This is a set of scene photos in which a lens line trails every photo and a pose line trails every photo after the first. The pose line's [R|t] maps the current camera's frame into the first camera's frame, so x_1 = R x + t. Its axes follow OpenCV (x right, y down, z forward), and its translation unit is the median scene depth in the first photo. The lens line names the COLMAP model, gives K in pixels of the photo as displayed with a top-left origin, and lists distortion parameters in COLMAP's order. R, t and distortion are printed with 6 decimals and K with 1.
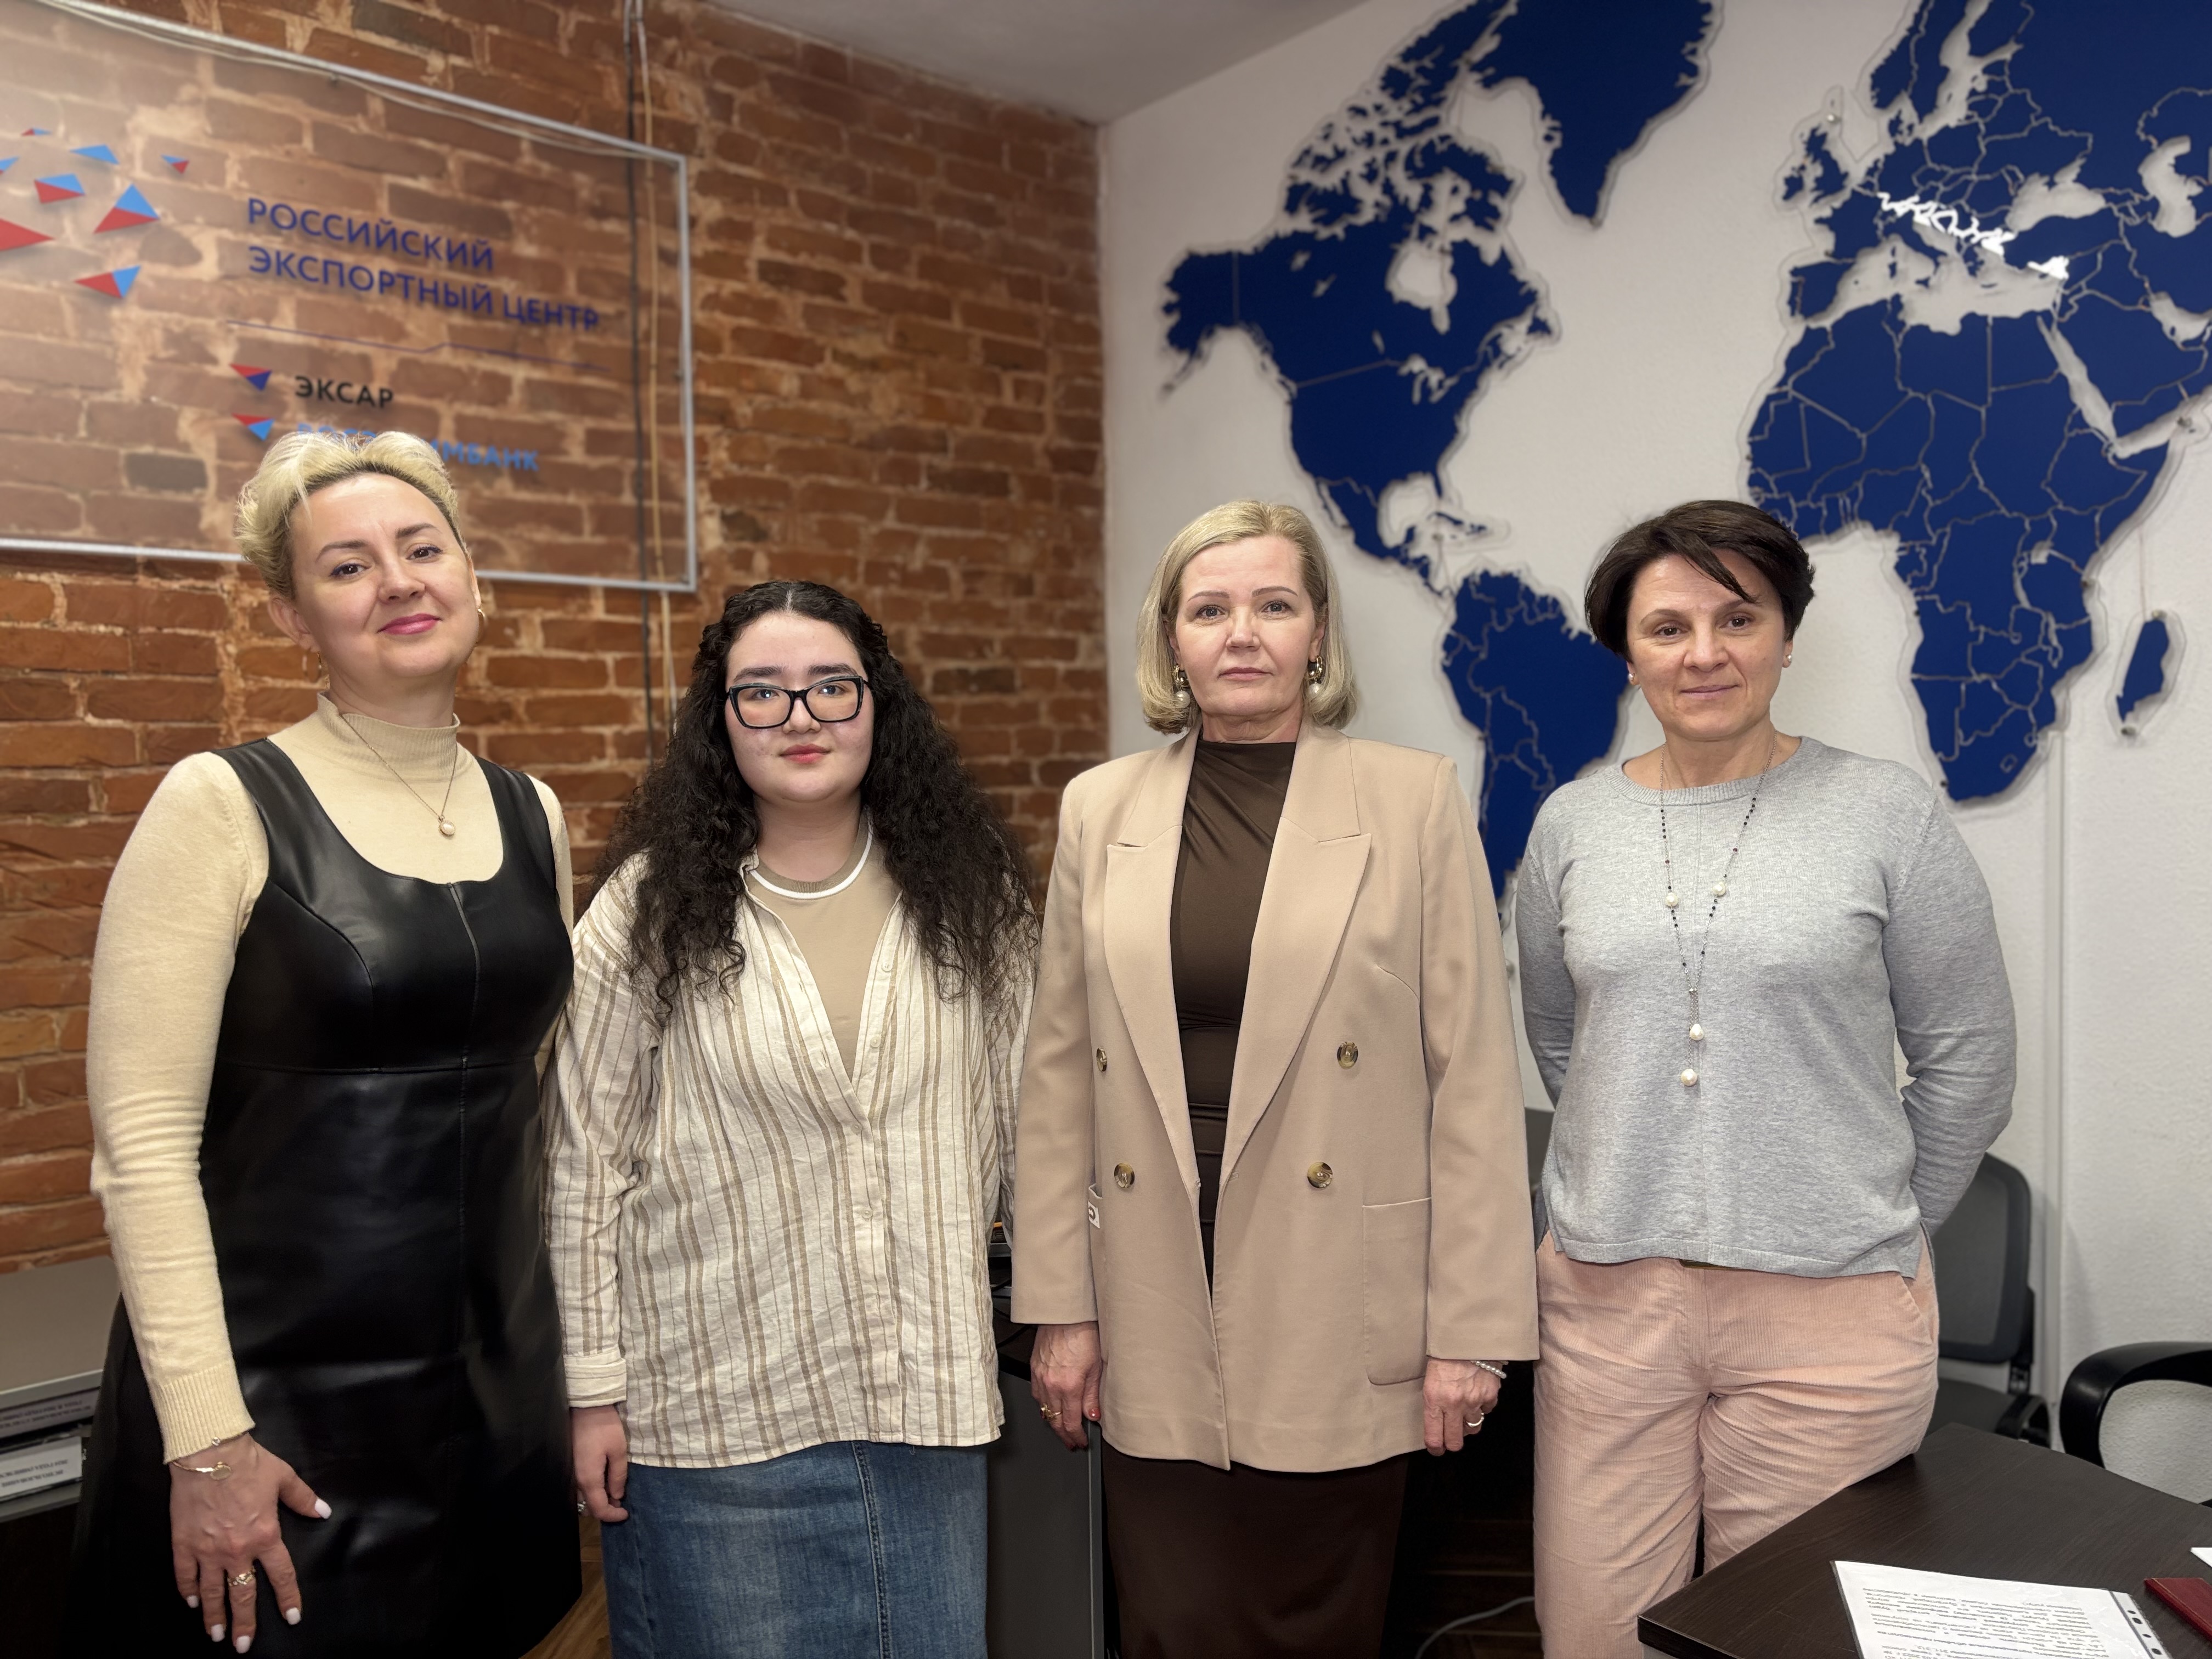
lens RADIAL K [[1693.5, 0, 1098.5], [0, 1693.5, 830.5], [0, 0, 1]] dist [0.057918, -0.059374]
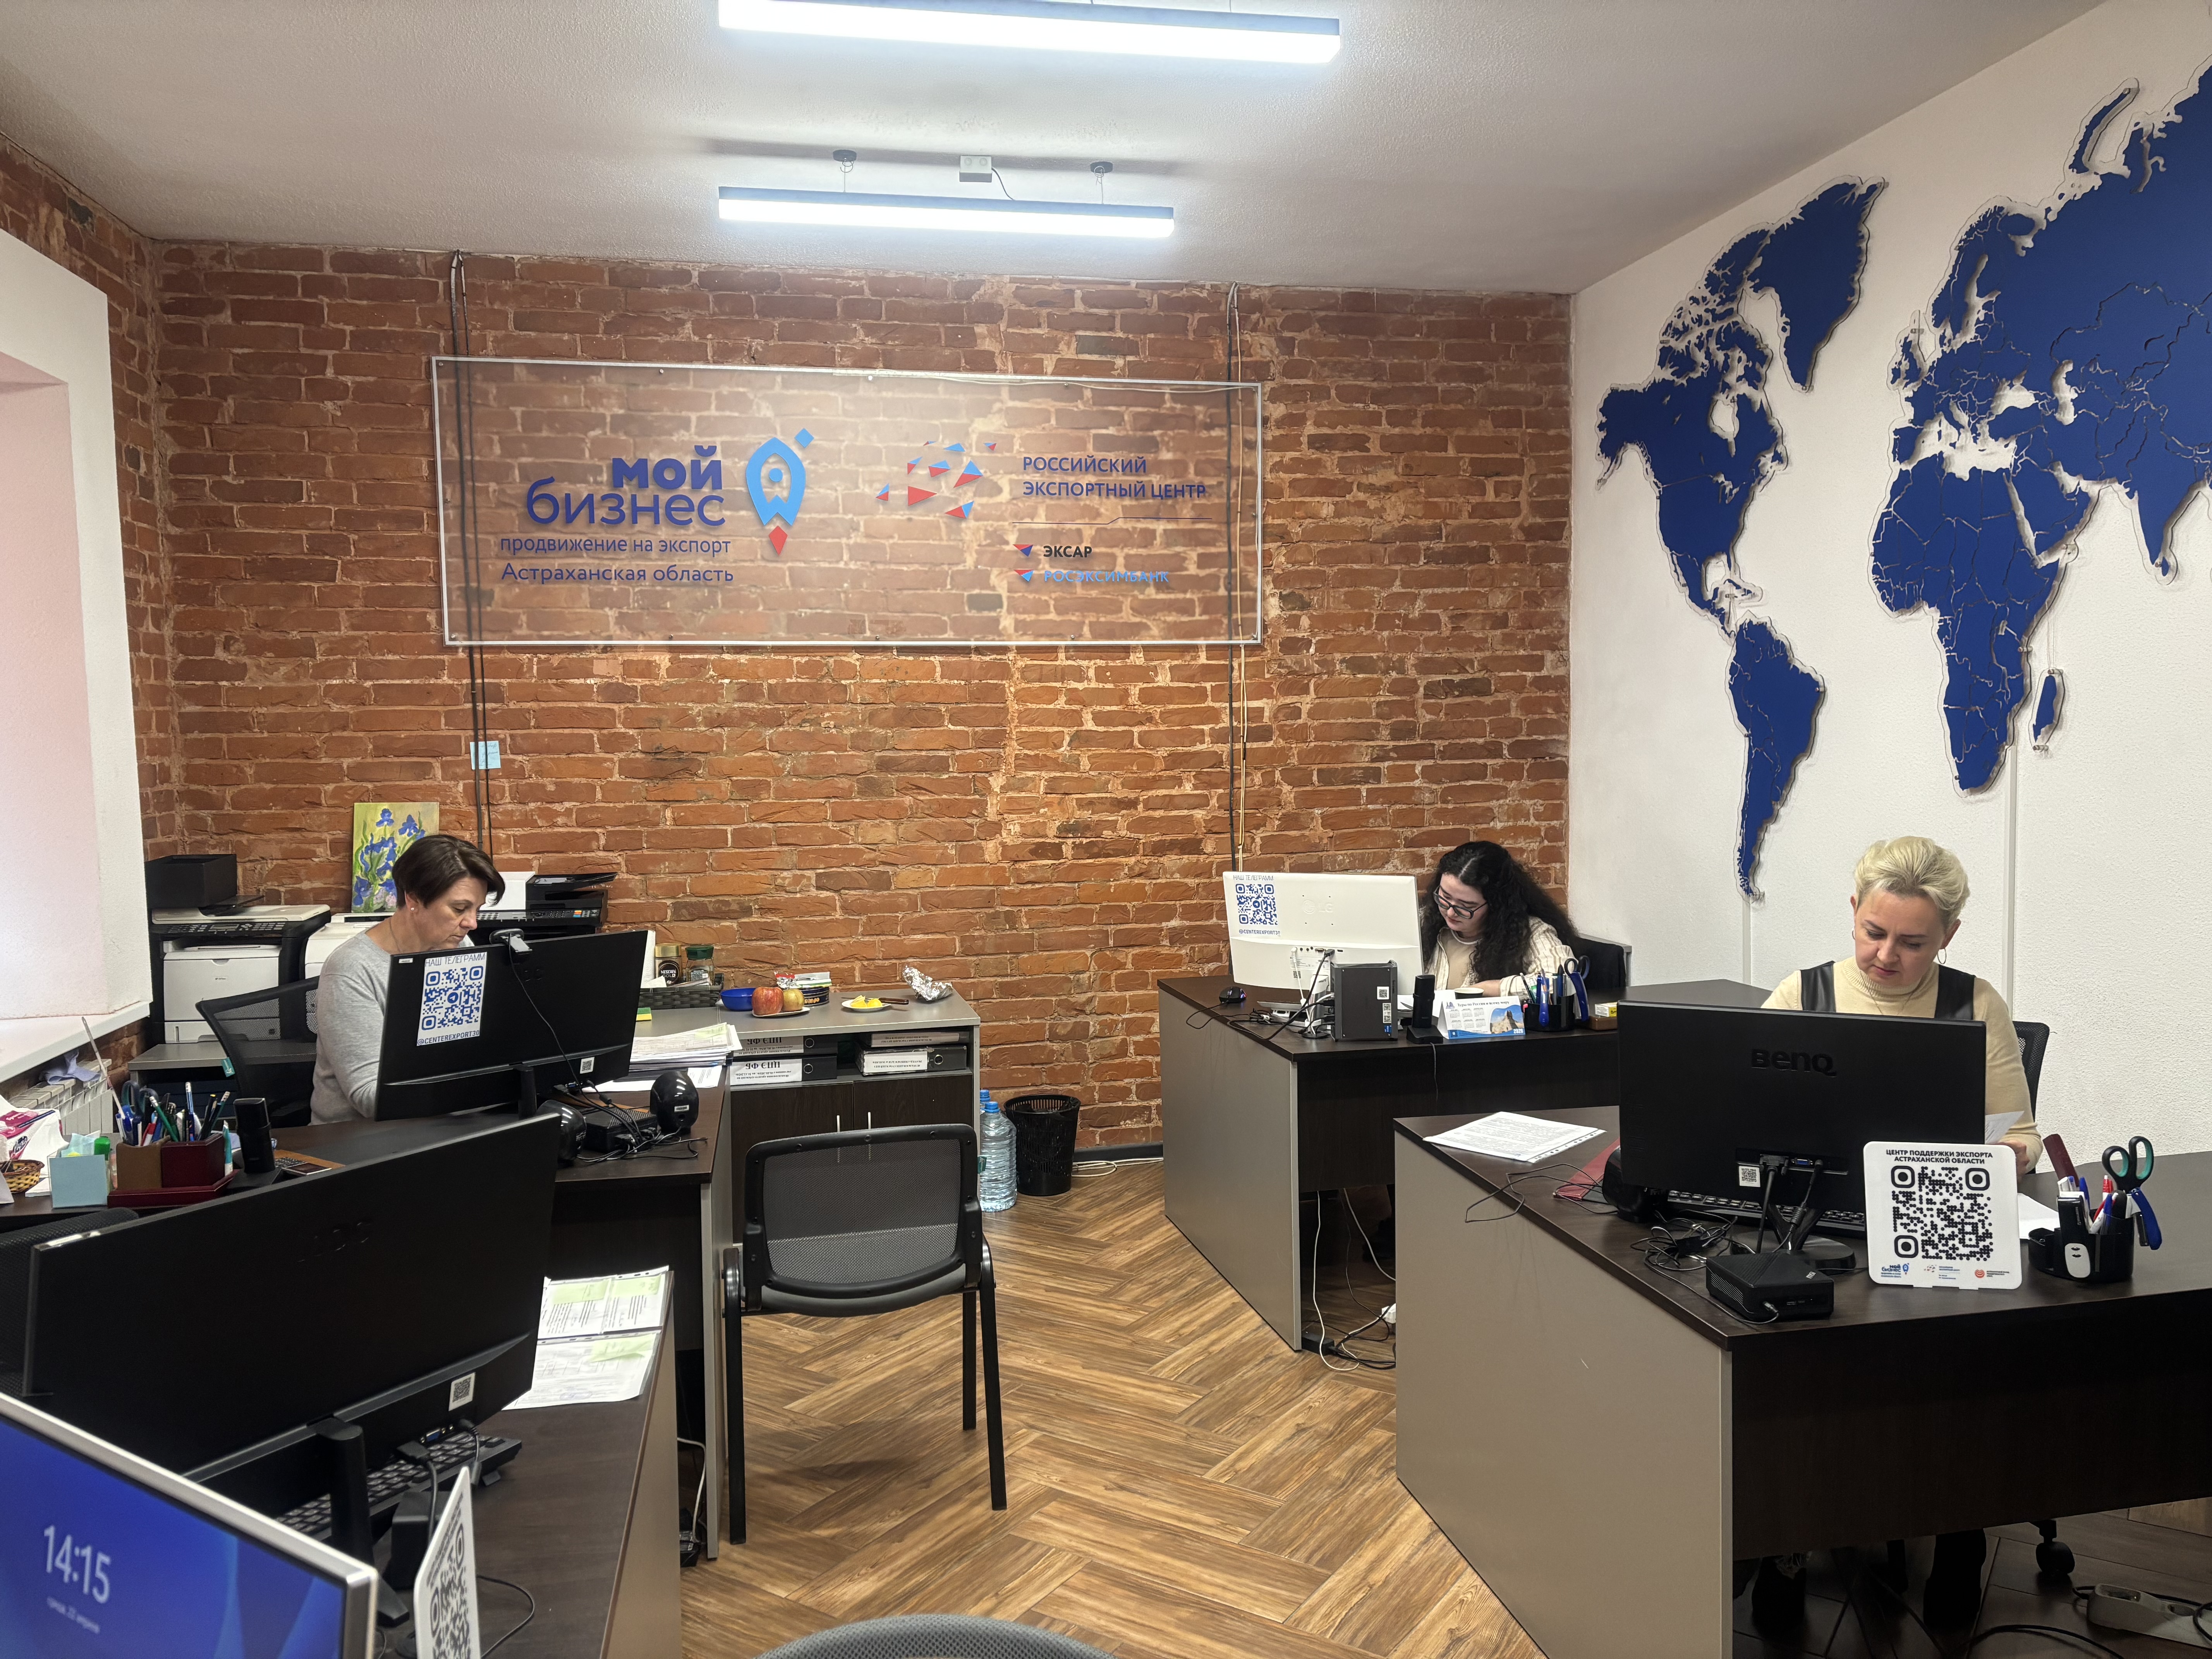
lens RADIAL K [[1693.5, 0, 1092.7], [0, 1693.5, 838.7], [0, 0, 1]] dist [0.057918, -0.059374]
pose [[0.866905, 0.040527, -0.496823, 0.501255], [-0.018443, 0.998615, 0.049277, -0.029344], [0.498132, -0.033556, 0.866452, -0.590395]]
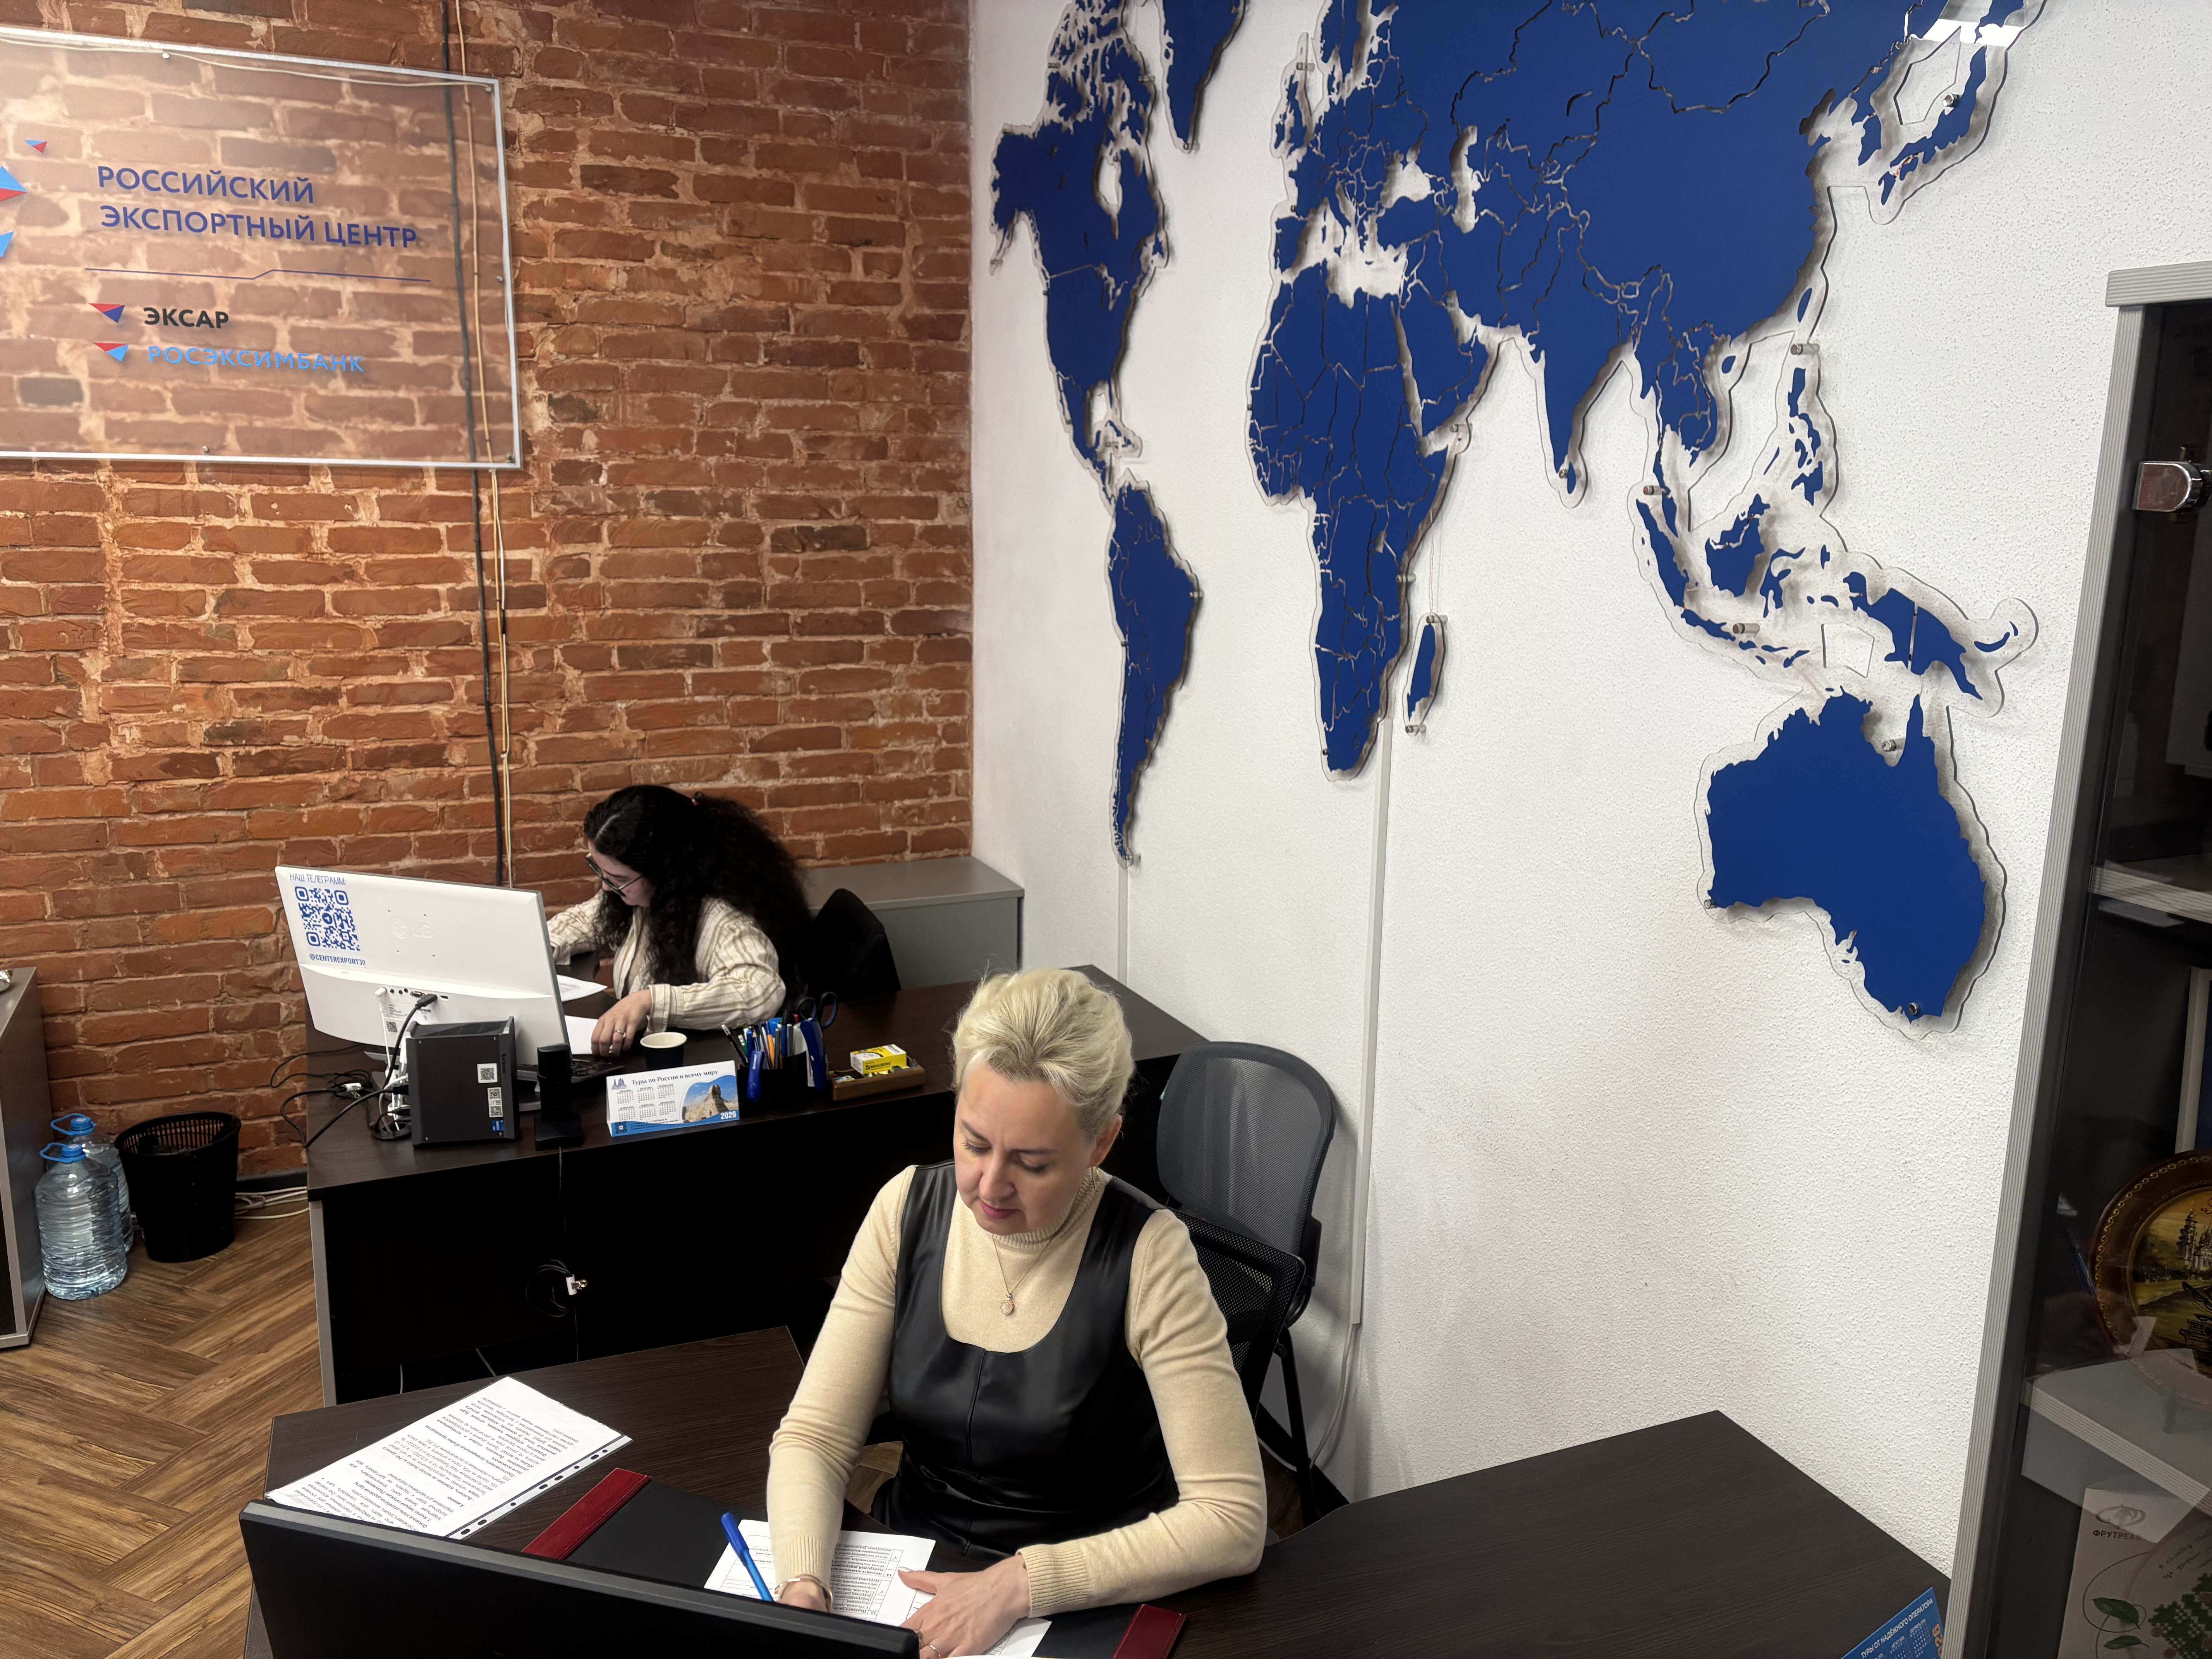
lens RADIAL K [[1693.5, 0, 1120.0], [0, 1693.5, 828.3], [0, 0, 1]] dist [0.057918, -0.059374]
pose [[0.947345, 0.100234, -0.304121, 0.593896], [-0.047849, 0.983394, 0.175064, -0.133741], [0.316618, -0.151295, 0.936410, -0.016970]]
